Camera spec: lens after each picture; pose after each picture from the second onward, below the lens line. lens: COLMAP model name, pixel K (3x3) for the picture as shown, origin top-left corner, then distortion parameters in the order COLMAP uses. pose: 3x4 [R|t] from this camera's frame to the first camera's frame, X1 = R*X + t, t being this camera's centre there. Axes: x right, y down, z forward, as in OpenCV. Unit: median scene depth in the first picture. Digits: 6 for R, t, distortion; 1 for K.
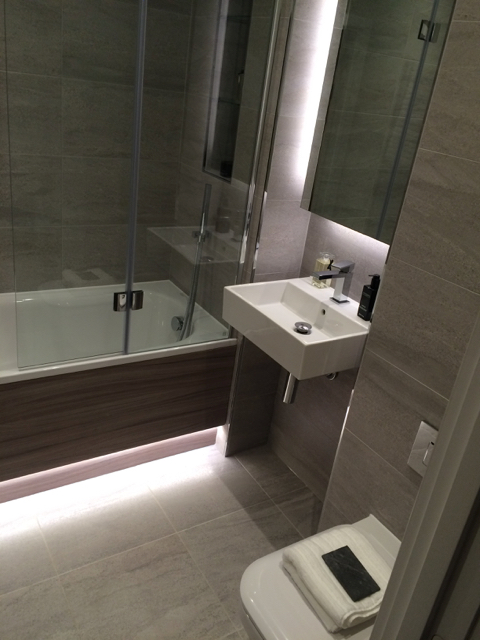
lens RADIAL K [[547.1, 0, 240.0], [0, 547.1, 320.0], [0, 0, 1]] dist [0.090255, -0.126853]
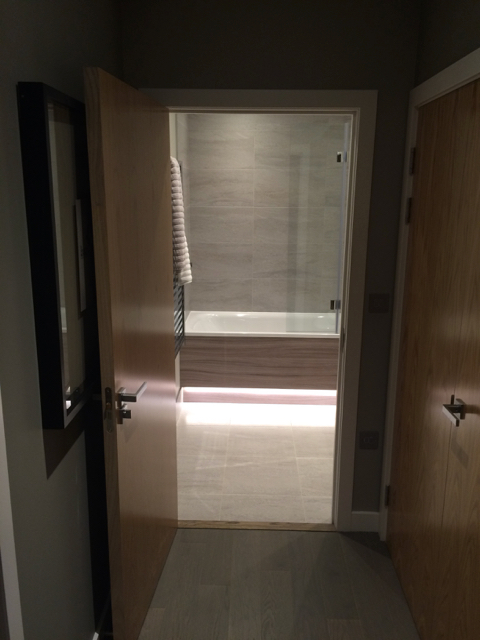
lens RADIAL K [[533.4, 0, 240.0], [0, 533.4, 320.0], [0, 0, 1]] dist [0.108530, 0.001556]
pose [[0.825006, 0.000771, -0.565123, 0.597649], [-0.131190, 0.972942, -0.190193, 0.432165], [0.549685, 0.231049, 0.802784, -0.754525]]
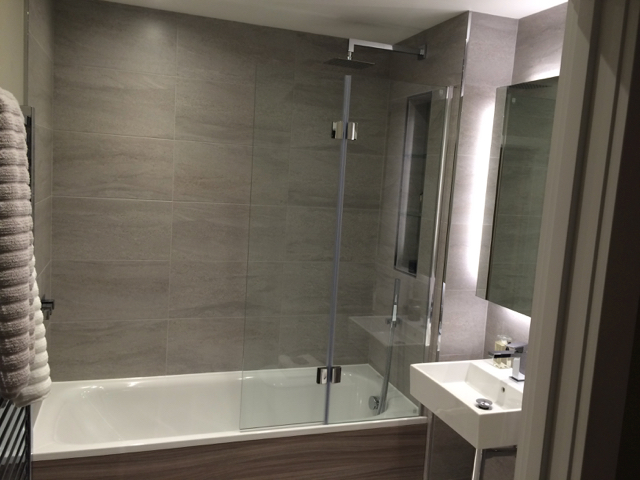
lens RADIAL K [[545.0, 0, 297.9], [0, 545.0, 237.1], [0, 0, 1]] dist [0.115823, -0.117865]
pose [[0.961091, -0.047724, -0.272077, 0.064785], [-0.043363, 0.946684, -0.319231, 0.059207], [0.272806, 0.318609, 0.907780, -0.178940]]
